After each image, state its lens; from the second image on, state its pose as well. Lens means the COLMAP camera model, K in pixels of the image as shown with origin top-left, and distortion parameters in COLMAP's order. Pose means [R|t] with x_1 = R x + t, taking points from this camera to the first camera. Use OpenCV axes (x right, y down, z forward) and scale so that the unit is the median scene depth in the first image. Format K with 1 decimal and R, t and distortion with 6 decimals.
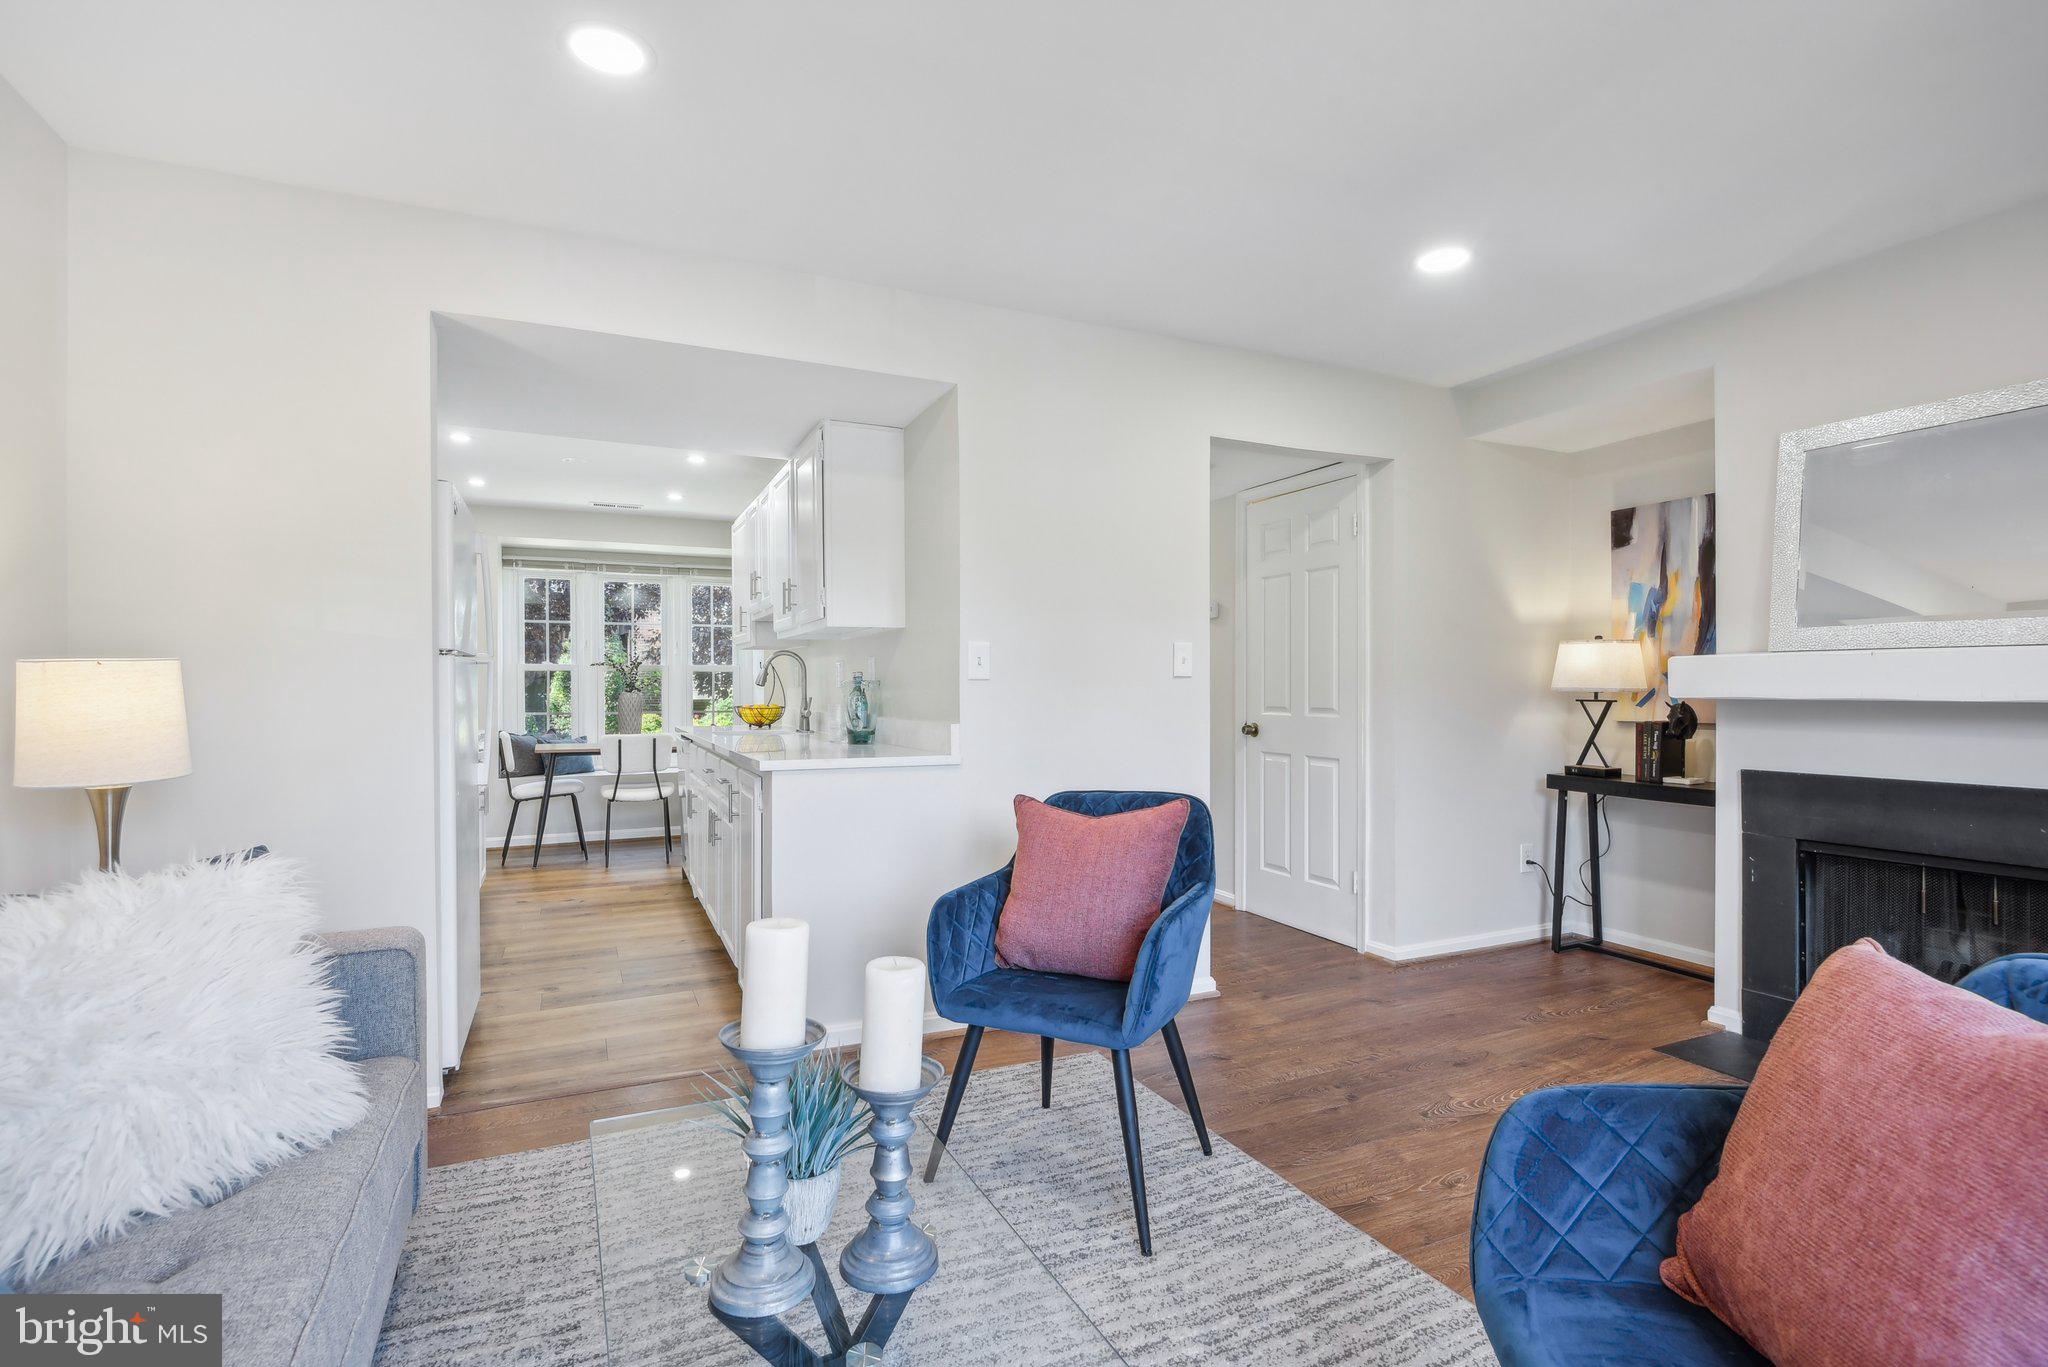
lens RADIAL K [[970.3, 0, 1015.2], [0, 970.3, 692.2], [0, 0, 1]] dist [0.001596, -0.008940]
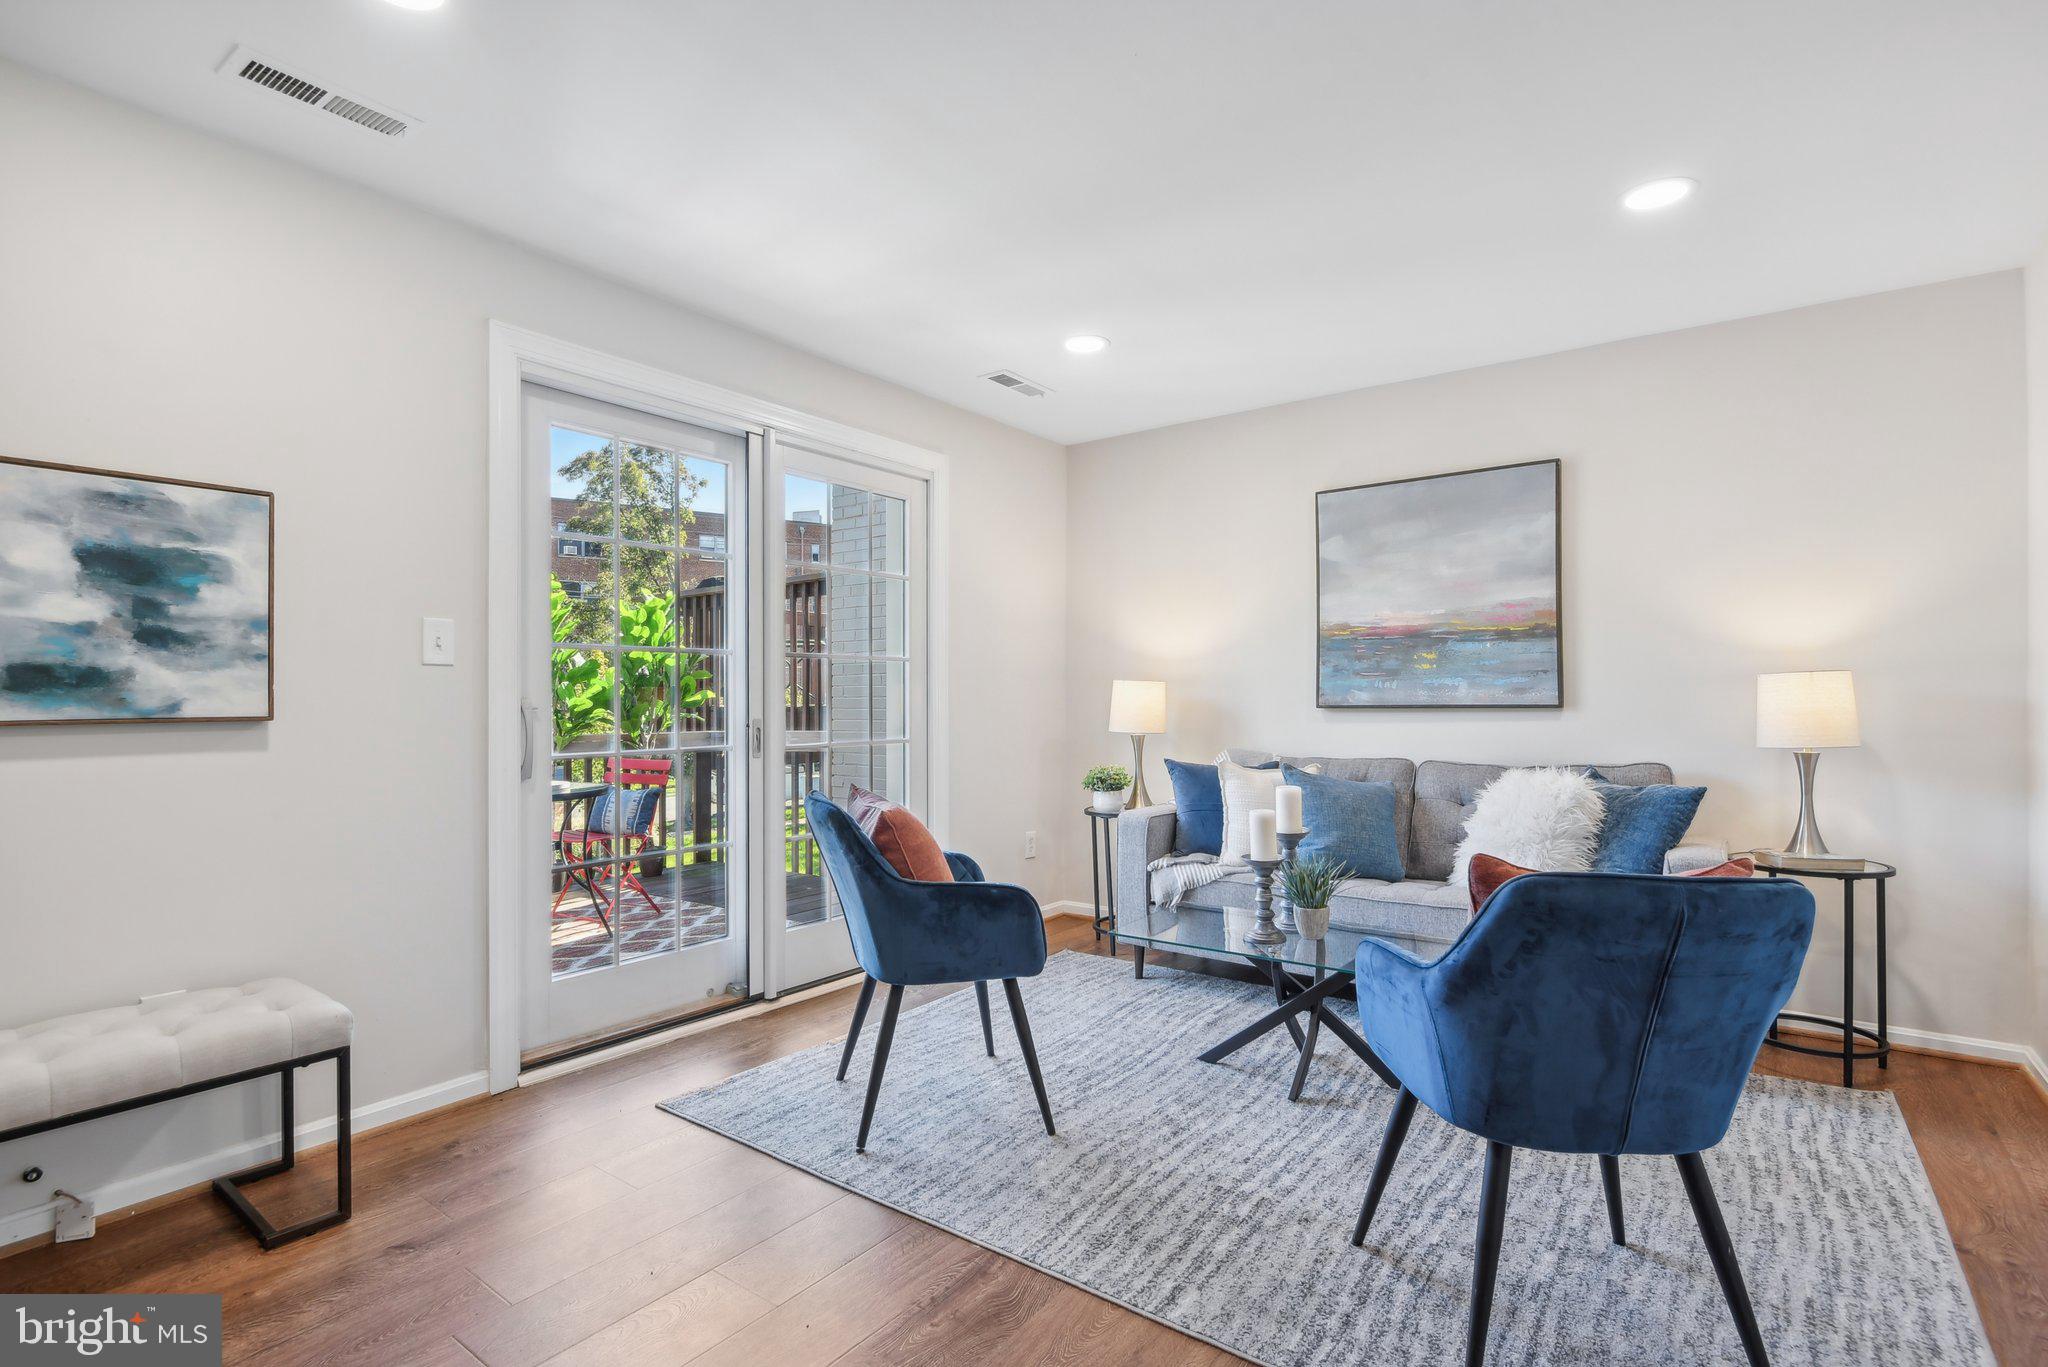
lens RADIAL K [[970.3, 0, 1015.2], [0, 970.3, 692.2], [0, 0, 1]] dist [0.001596, -0.008940]
pose [[-0.883072, -0.000963, -0.469236, 0.759049], [-0.002345, 0.999994, 0.002360, -0.001827], [0.469231, 0.003184, -0.883070, 1.407532]]
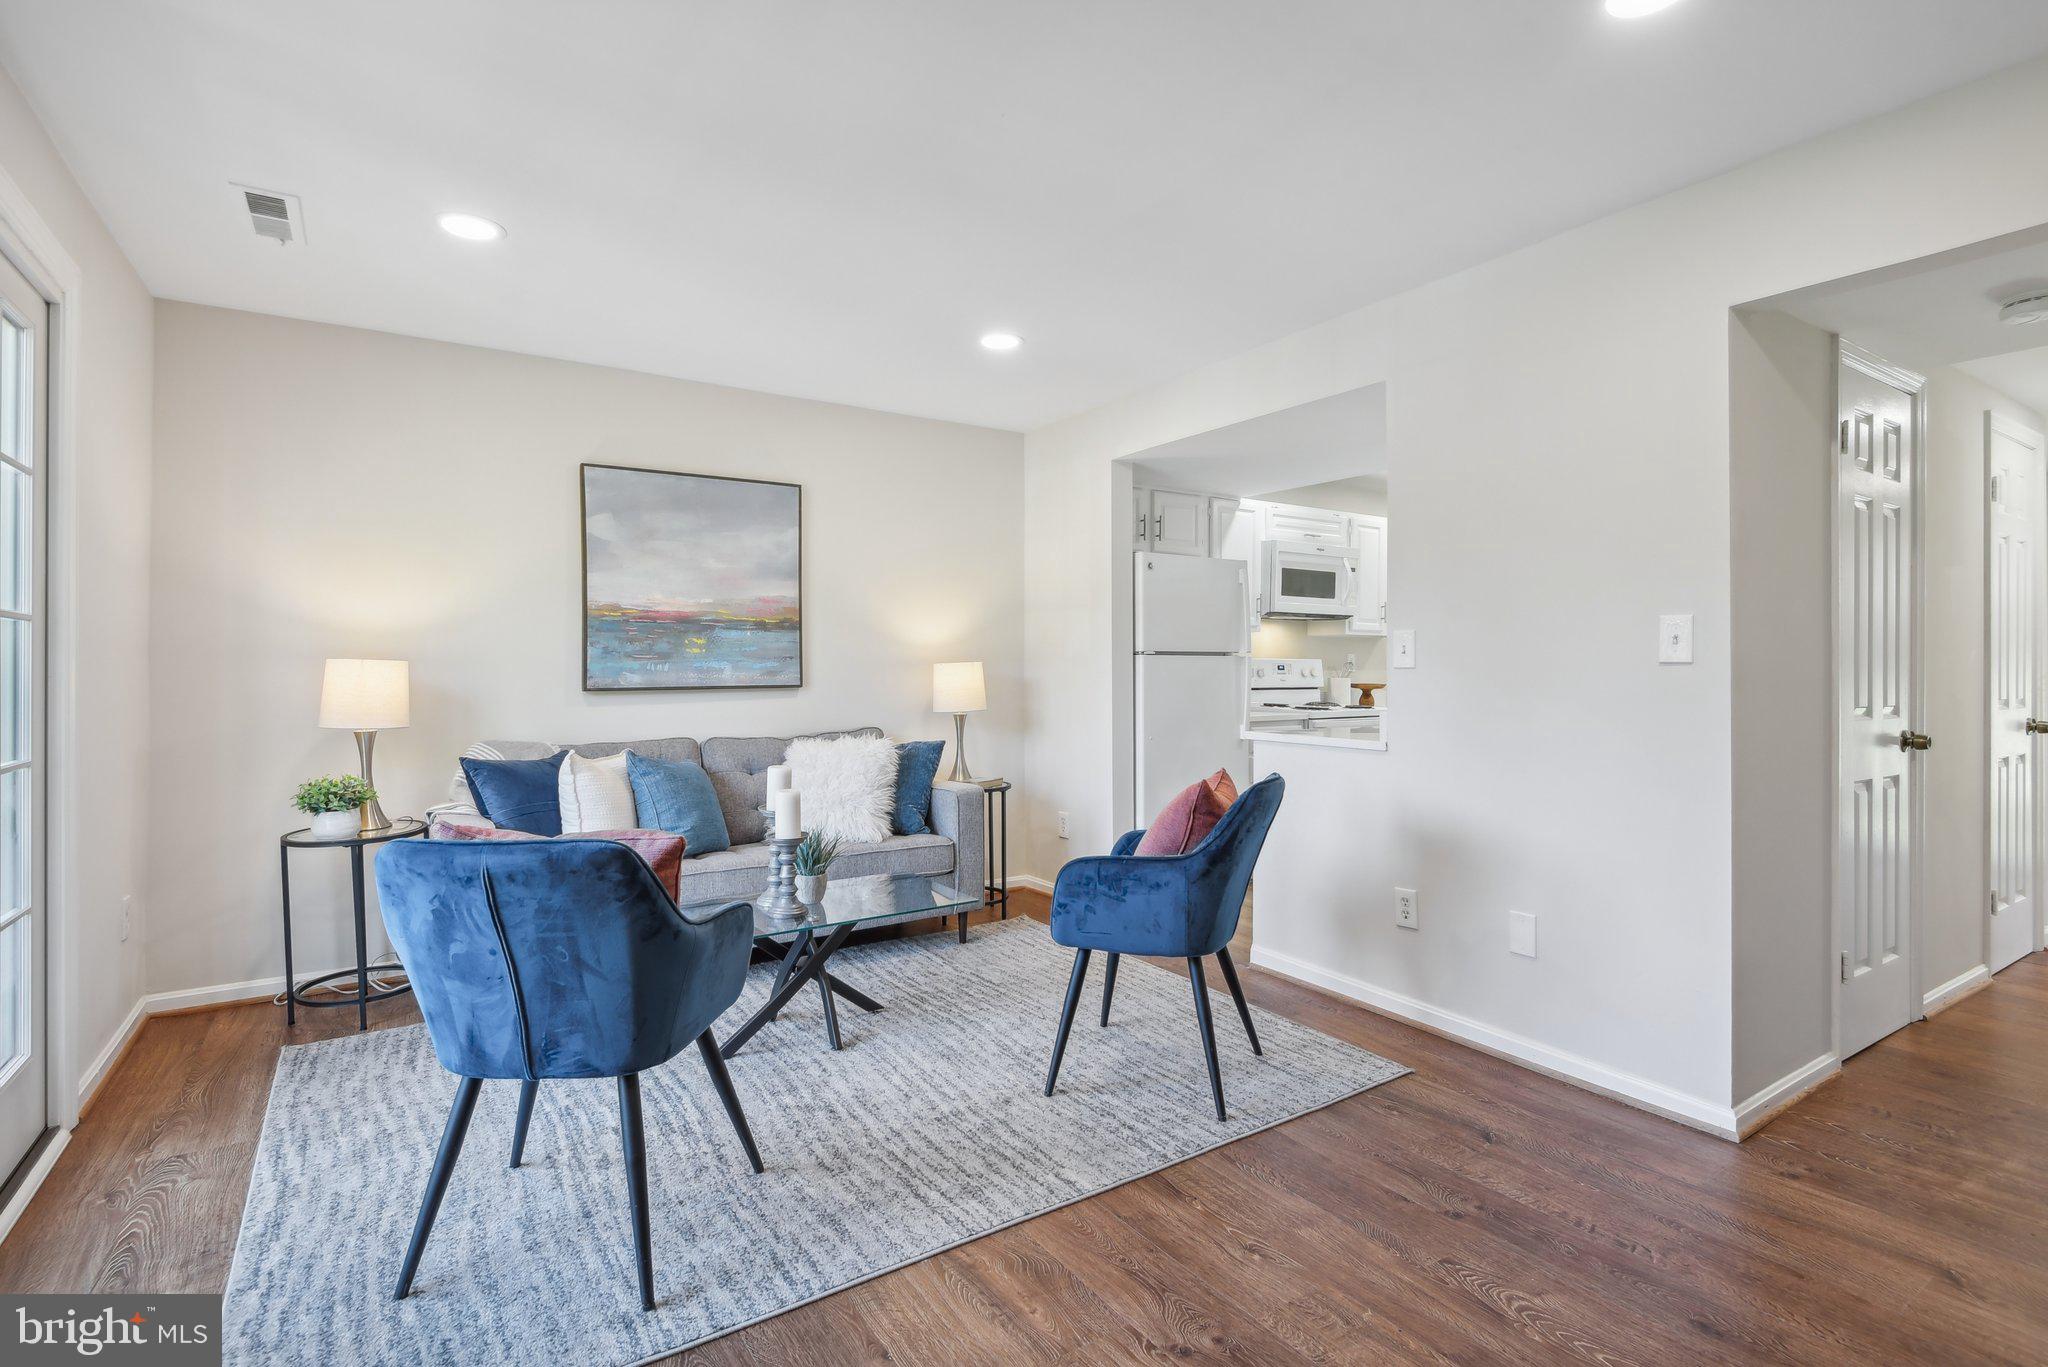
lens RADIAL K [[971.1, 0, 1011.5], [0, 971.1, 667.6], [0, 0, 1]] dist [-0.000902, -0.000889]
pose [[0.136997, -0.002830, -0.990567, 1.197870], [-0.006548, 0.999971, -0.003763, -0.009527], [0.990550, 0.007002, 0.136975, 0.618228]]
